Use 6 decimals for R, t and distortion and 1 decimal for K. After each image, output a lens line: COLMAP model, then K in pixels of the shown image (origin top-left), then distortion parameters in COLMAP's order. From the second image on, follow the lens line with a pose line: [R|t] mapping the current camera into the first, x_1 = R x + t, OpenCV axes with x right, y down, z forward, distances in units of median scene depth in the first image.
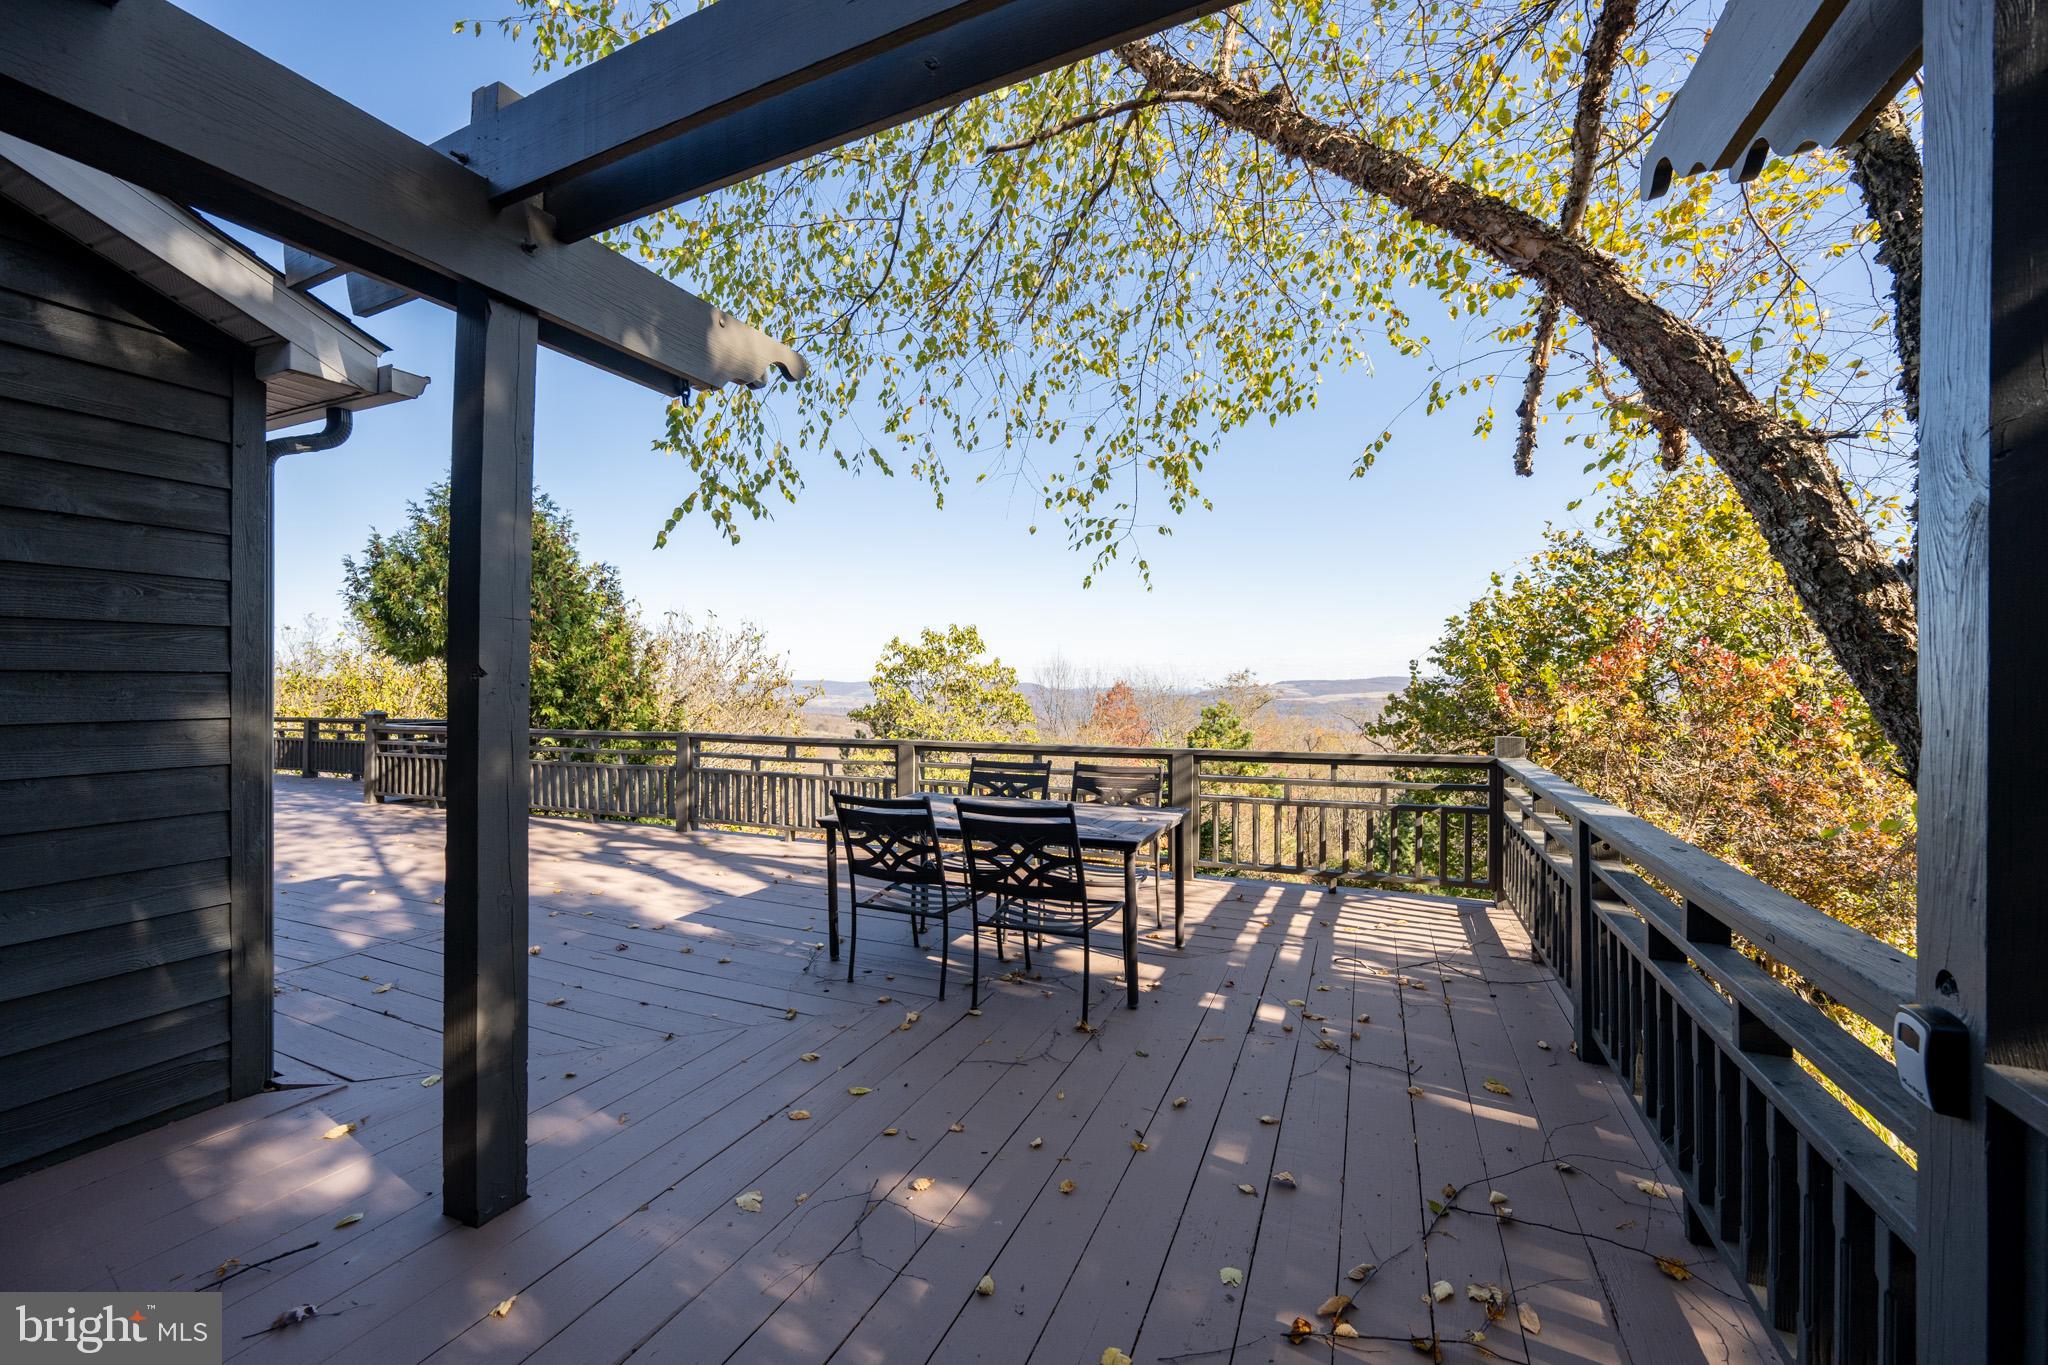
lens RADIAL K [[822.5, 0, 1029.5], [0, 822.5, 686.0], [0, 0, 1]] dist [-0.002848, 0.000585]
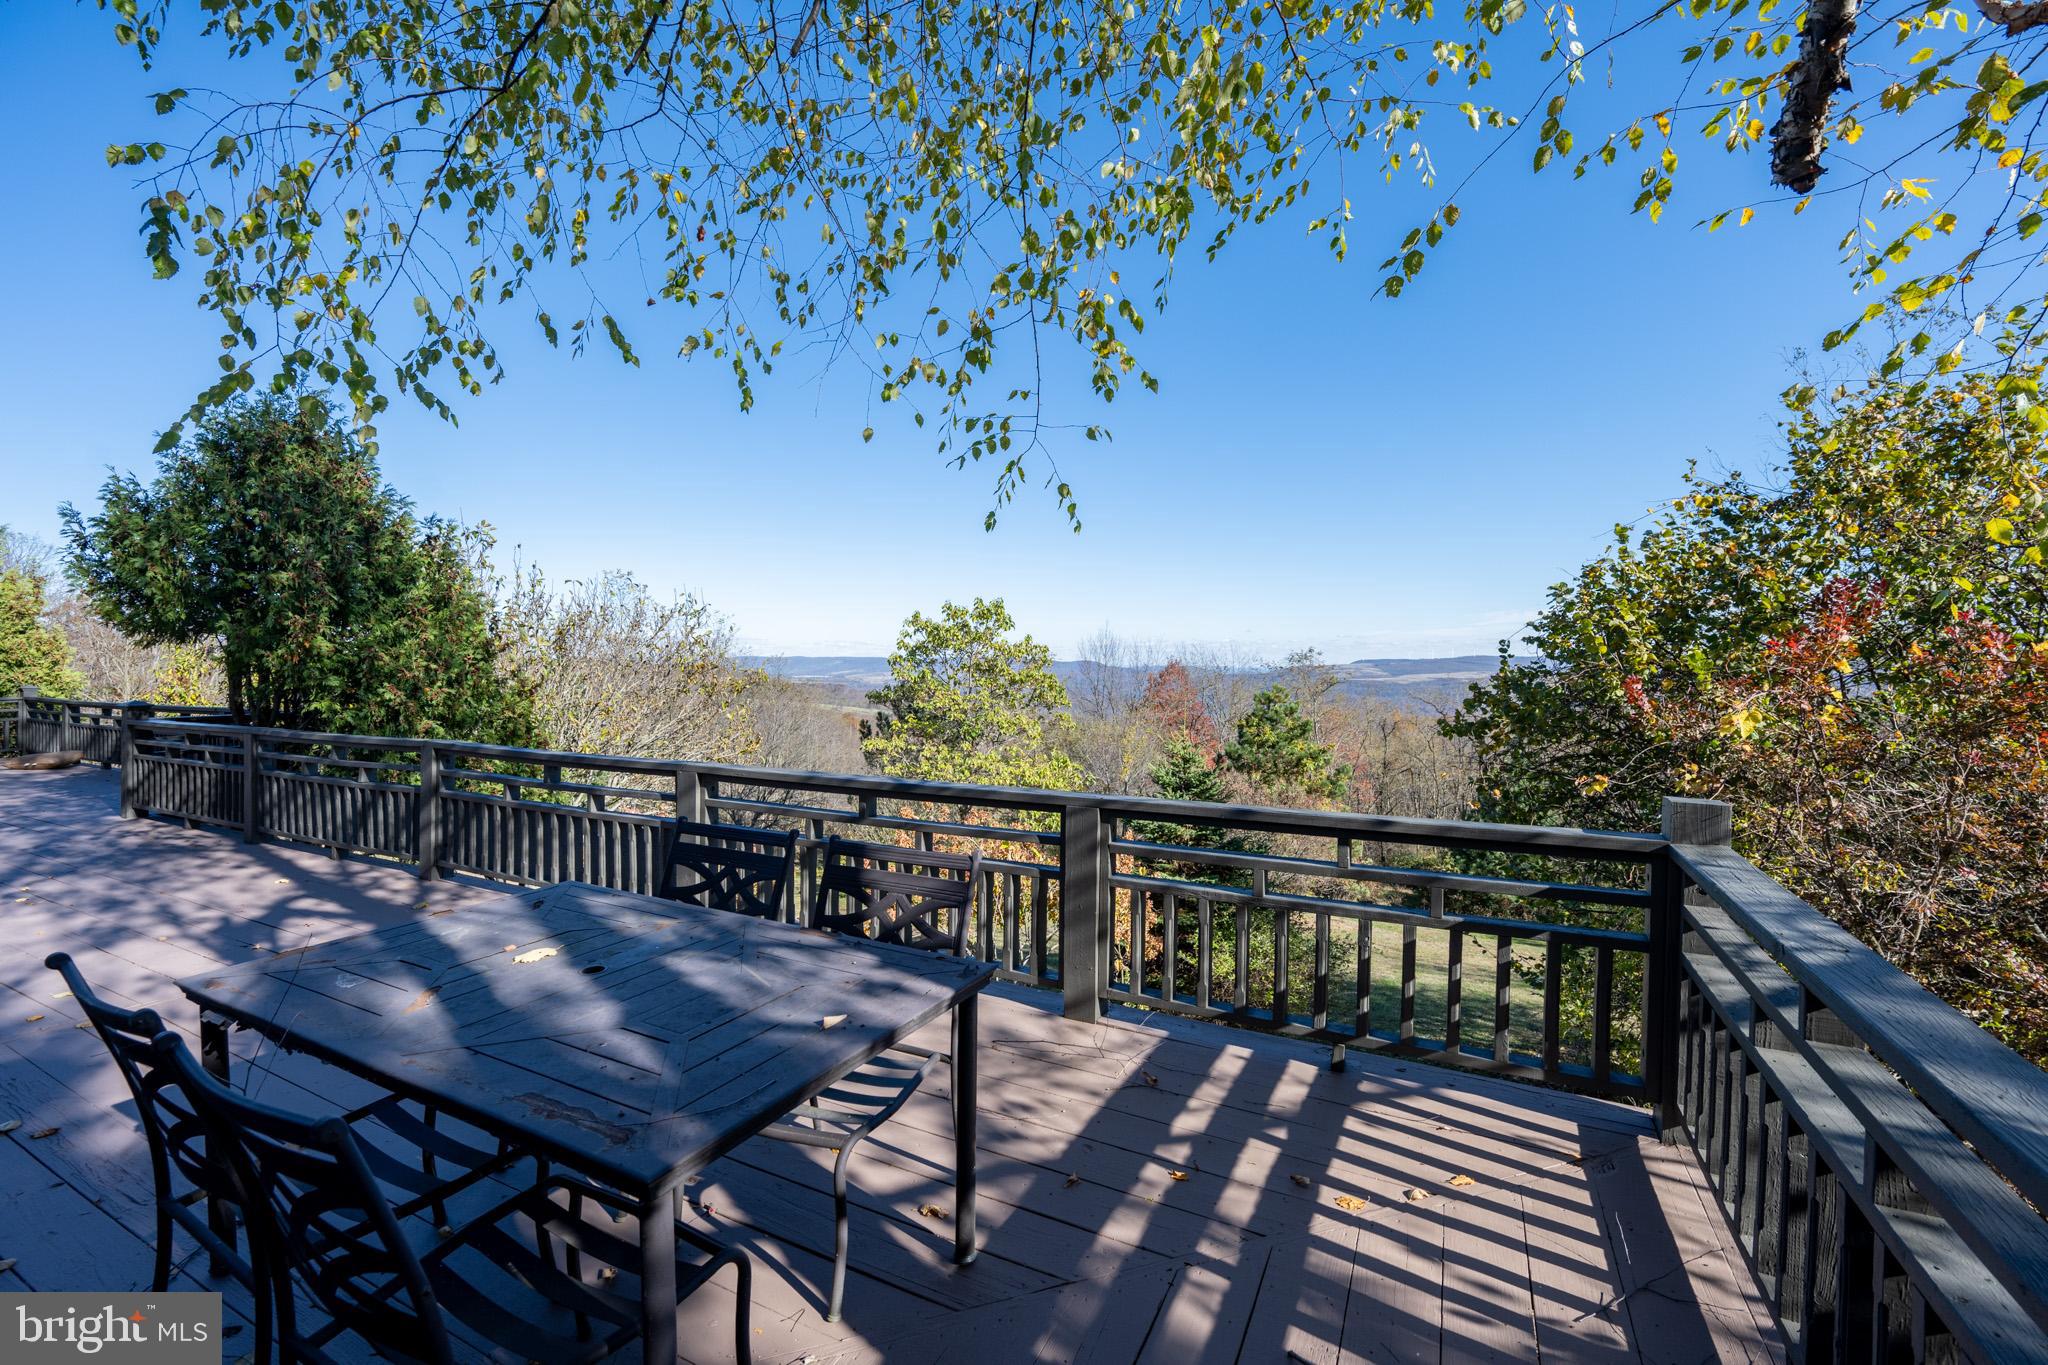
lens RADIAL K [[822.5, 0, 1032.9], [0, 822.5, 679.9], [0, 0, 1]] dist [-0.002848, 0.000585]
pose [[0.996364, 0.007228, -0.084887, 0.102919], [-0.005406, 0.999750, 0.021681, -0.009443], [0.085022, -0.021144, 0.996155, 0.215640]]
